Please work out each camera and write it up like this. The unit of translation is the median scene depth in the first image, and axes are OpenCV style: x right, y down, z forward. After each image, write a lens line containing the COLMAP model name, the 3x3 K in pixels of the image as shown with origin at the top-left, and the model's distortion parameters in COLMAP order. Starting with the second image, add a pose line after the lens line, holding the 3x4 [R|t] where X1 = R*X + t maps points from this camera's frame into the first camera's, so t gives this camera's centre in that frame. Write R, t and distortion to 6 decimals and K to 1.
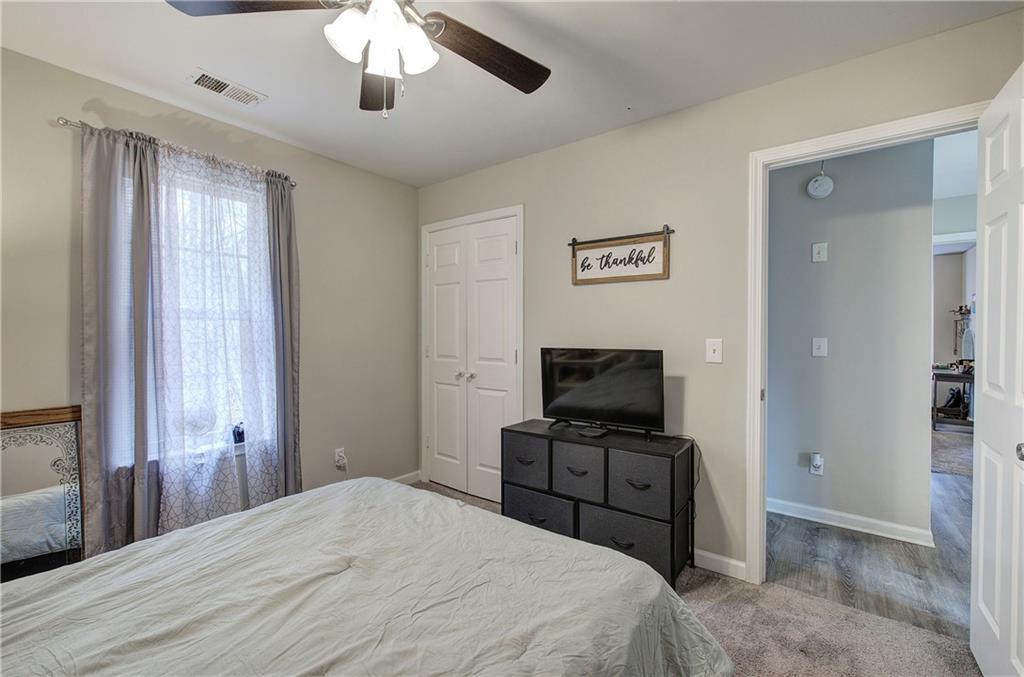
lens RADIAL K [[432.2, 0, 512.0], [0, 432.2, 338.5], [0, 0, 1]] dist [-0.002076, 0.000637]
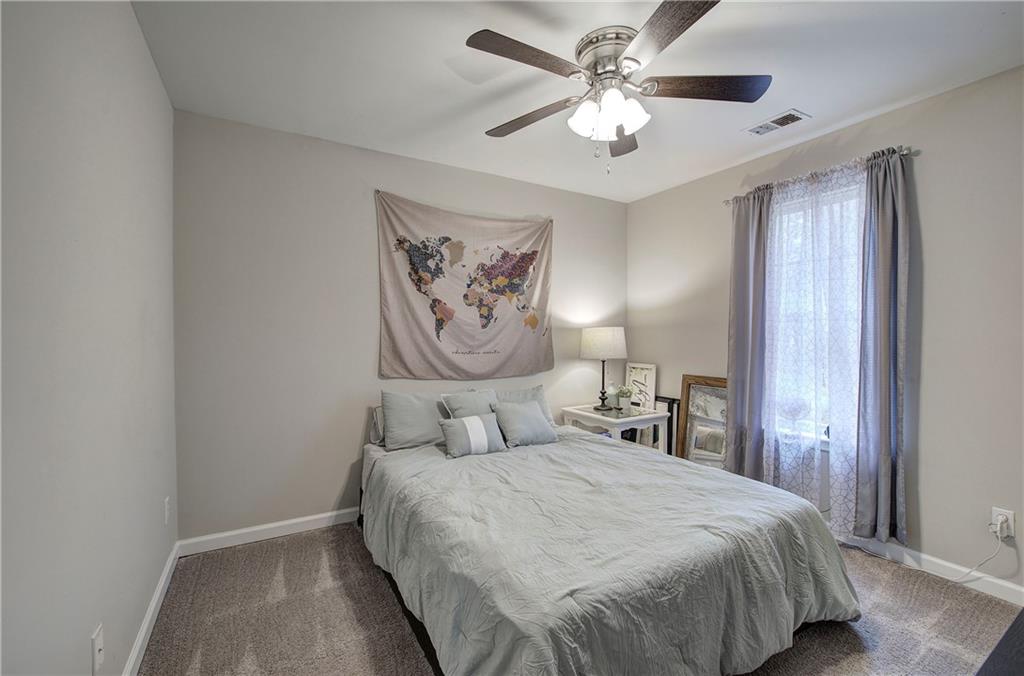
lens RADIAL K [[432.2, 0, 512.0], [0, 432.2, 338.0], [0, 0, 1]] dist [-0.002076, 0.000637]
pose [[-0.381515, 0.004136, -0.924353, 0.683622], [-0.022750, 0.999645, 0.013863, 0.001989], [0.924082, 0.026318, -0.381286, 0.794015]]
